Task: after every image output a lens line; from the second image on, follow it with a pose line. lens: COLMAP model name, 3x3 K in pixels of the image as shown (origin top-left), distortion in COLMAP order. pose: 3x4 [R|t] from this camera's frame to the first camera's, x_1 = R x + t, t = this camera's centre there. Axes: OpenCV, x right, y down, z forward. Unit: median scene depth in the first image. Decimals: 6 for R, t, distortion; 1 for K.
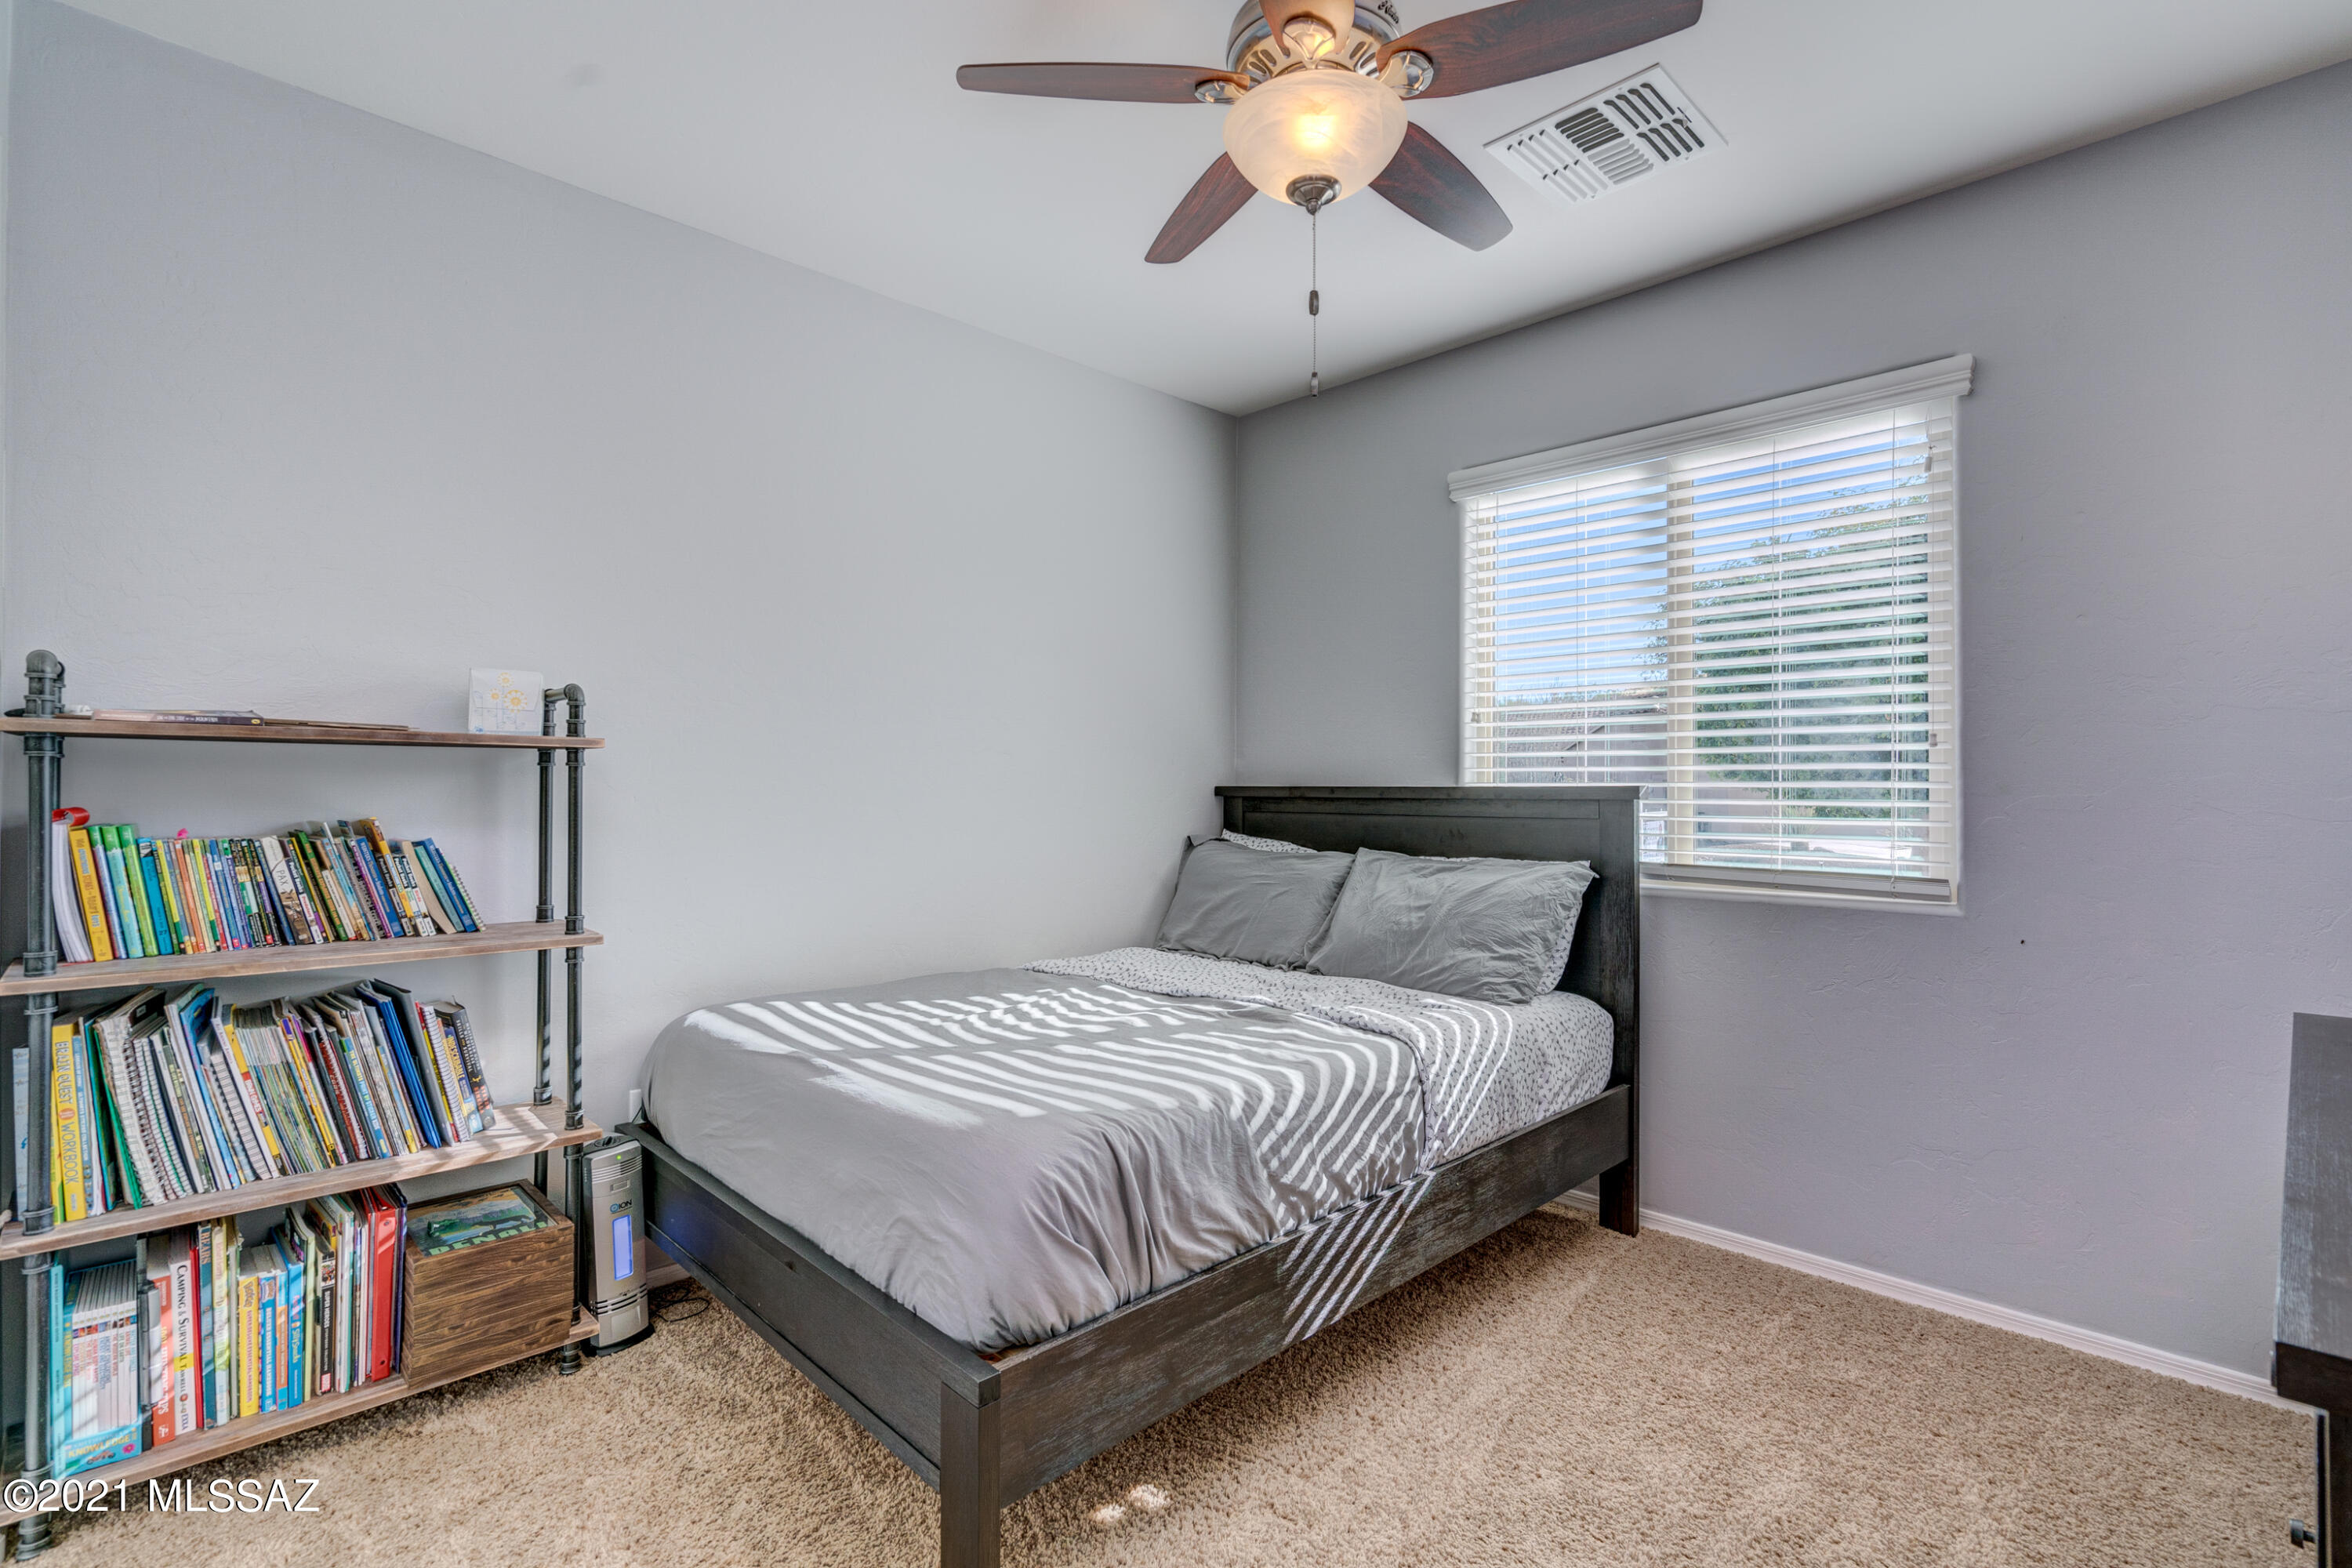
lens RADIAL K [[1064.6, 0, 1177.6], [0, 1064.6, 778.9], [0, 0, 1]] dist [-0.010390, 0.006824]
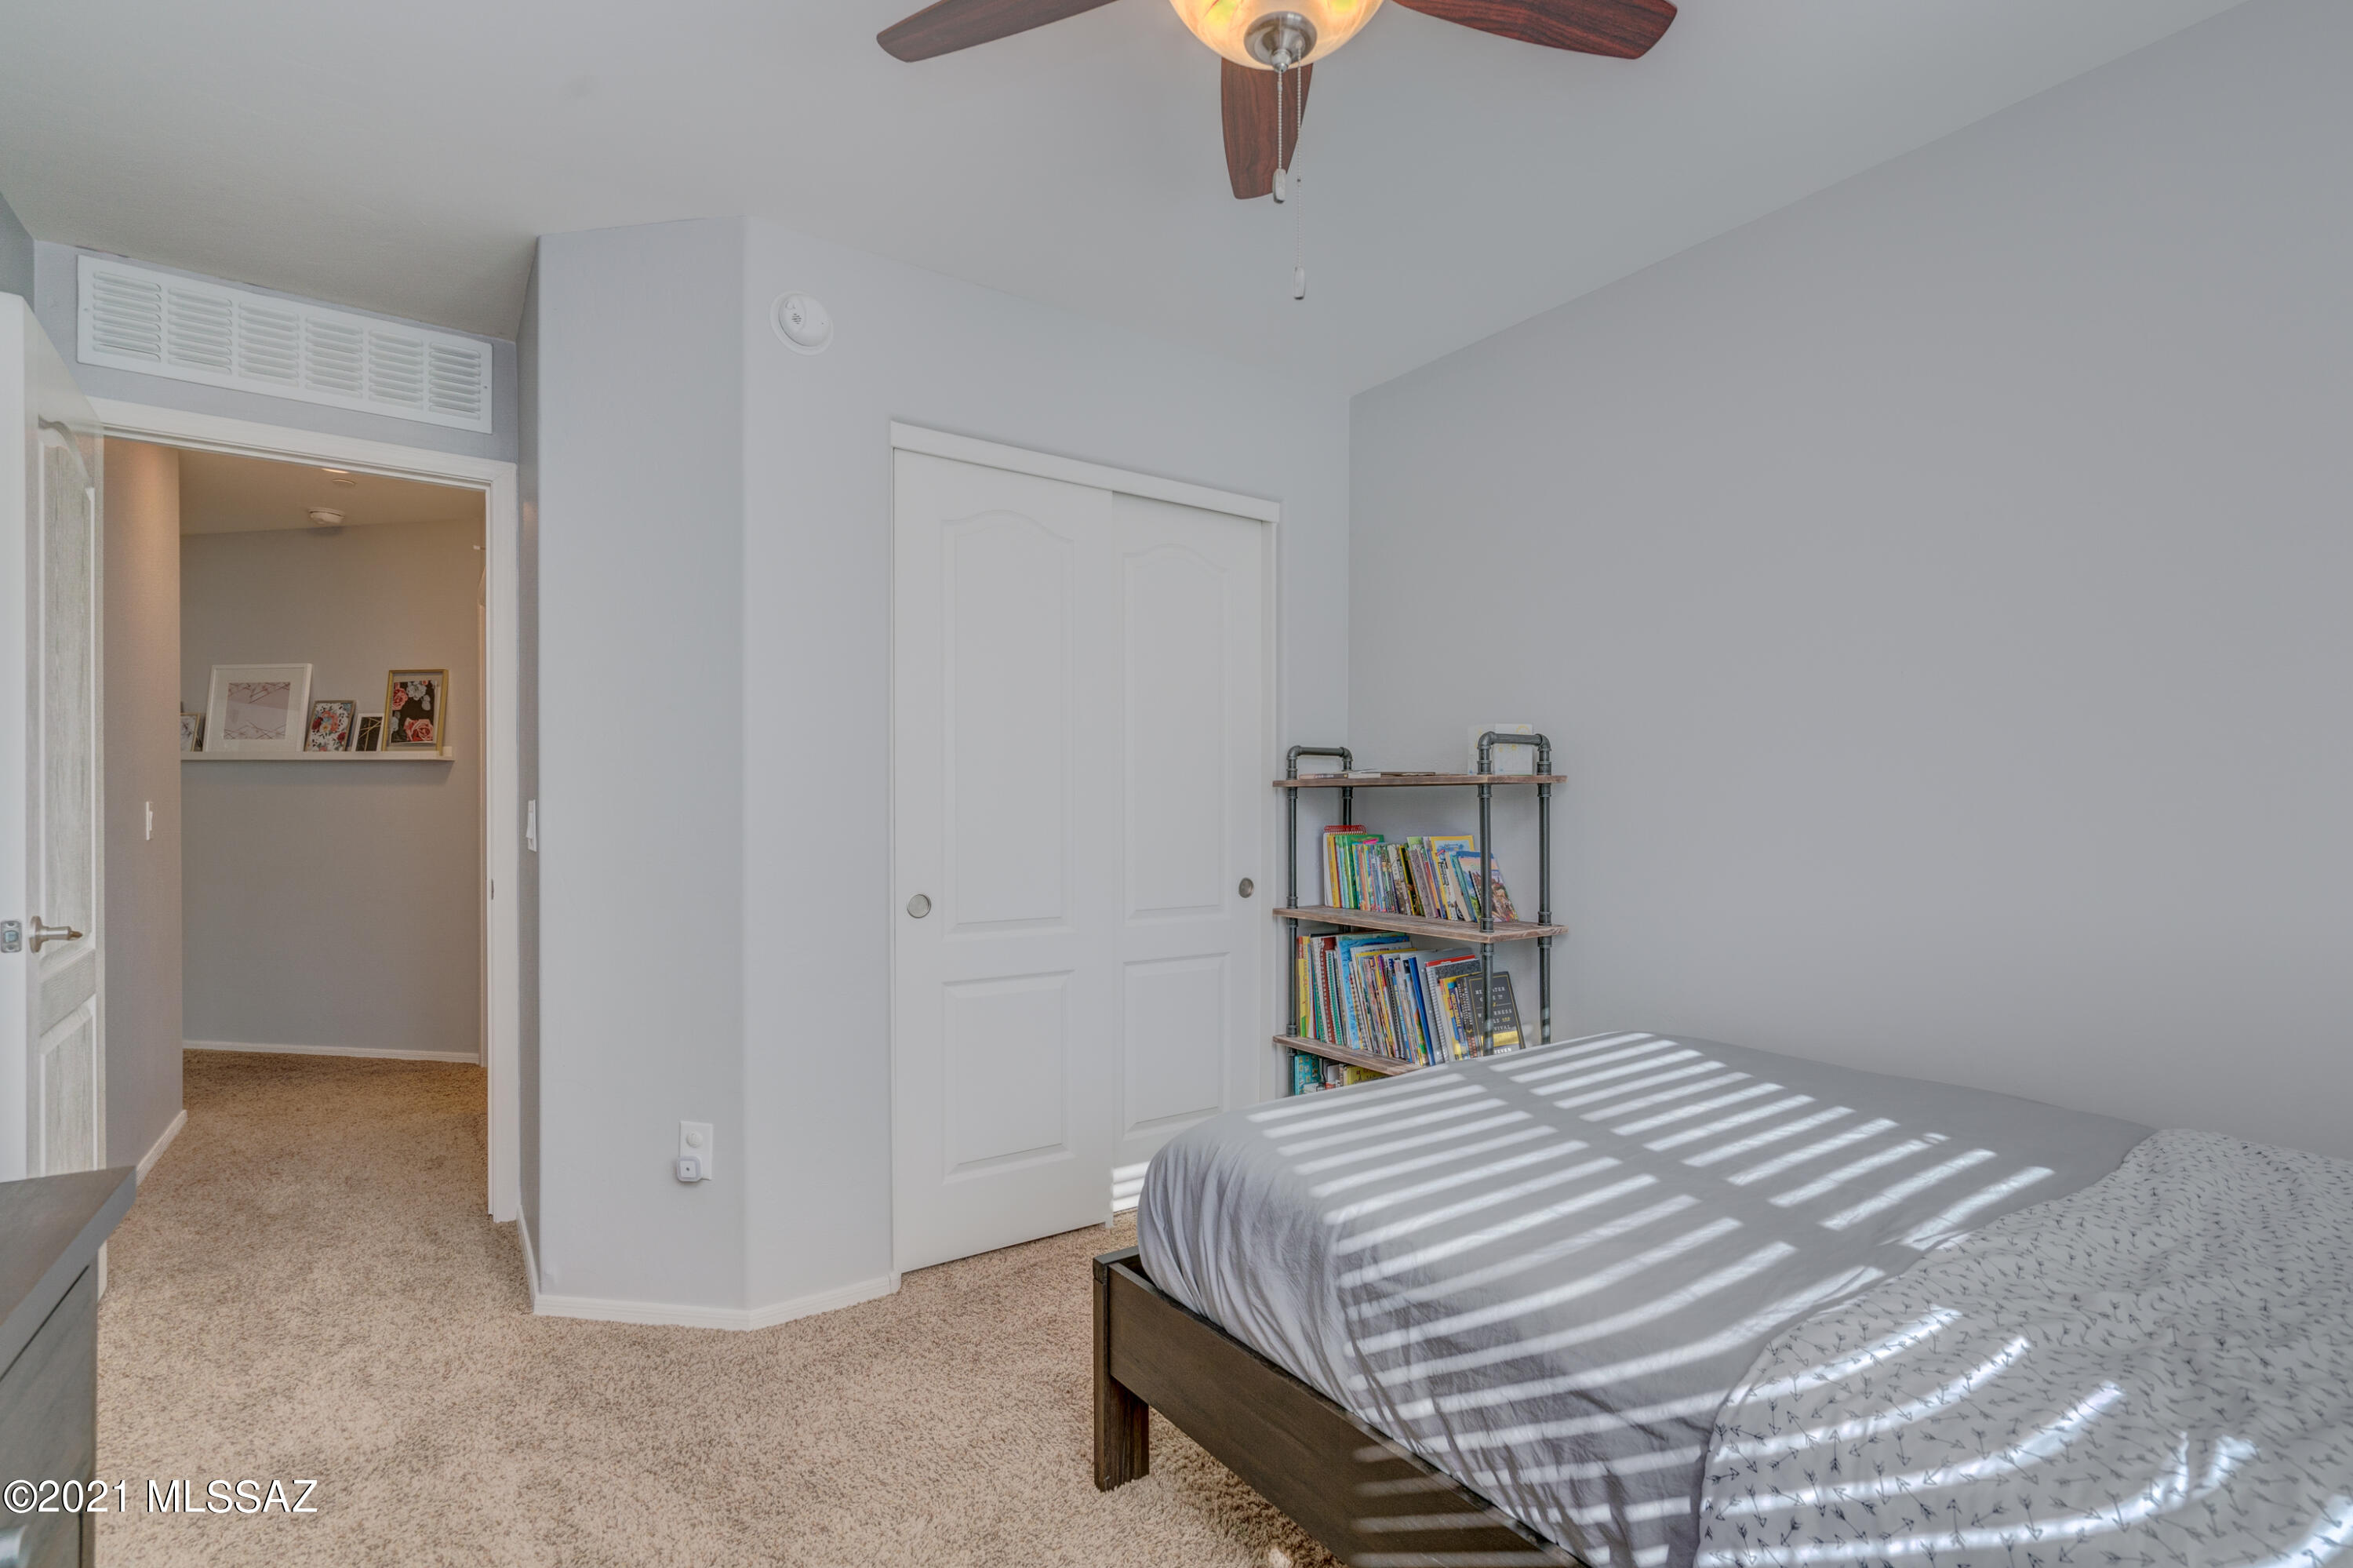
lens RADIAL K [[1065.1, 0, 1178.1], [0, 1065.1, 807.6], [0, 0, 1]] dist [-0.010390, 0.006824]
pose [[-0.148517, -0.006770, -0.988887, 0.800217], [0.009014, 0.999926, -0.008200, 0.008116], [0.988869, -0.010132, -0.148445, 0.927910]]
